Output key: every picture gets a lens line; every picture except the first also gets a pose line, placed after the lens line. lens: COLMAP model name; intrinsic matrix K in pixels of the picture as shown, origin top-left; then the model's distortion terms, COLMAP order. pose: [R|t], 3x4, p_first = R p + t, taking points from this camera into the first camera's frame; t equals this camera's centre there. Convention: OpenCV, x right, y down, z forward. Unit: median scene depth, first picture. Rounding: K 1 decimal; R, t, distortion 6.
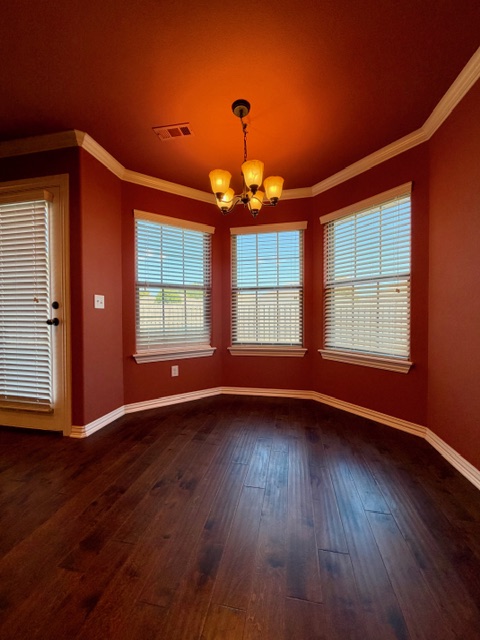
lens RADIAL K [[255.4, 0, 238.8], [0, 255.4, 319.3], [0, 0, 1]] dist [-0.003012, -0.000496]
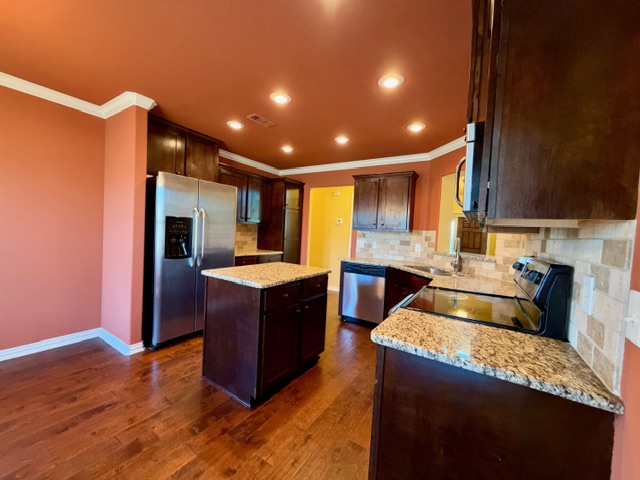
lens RADIAL K [[255.4, 0, 318.1], [0, 255.4, 239.3], [0, 0, 1]] dist [-0.003012, -0.000496]
pose [[-0.934830, -0.052889, 0.351135, -0.735392], [-0.038281, 0.998093, 0.048421, -0.109176], [-0.353027, 0.031823, -0.935072, 0.735534]]
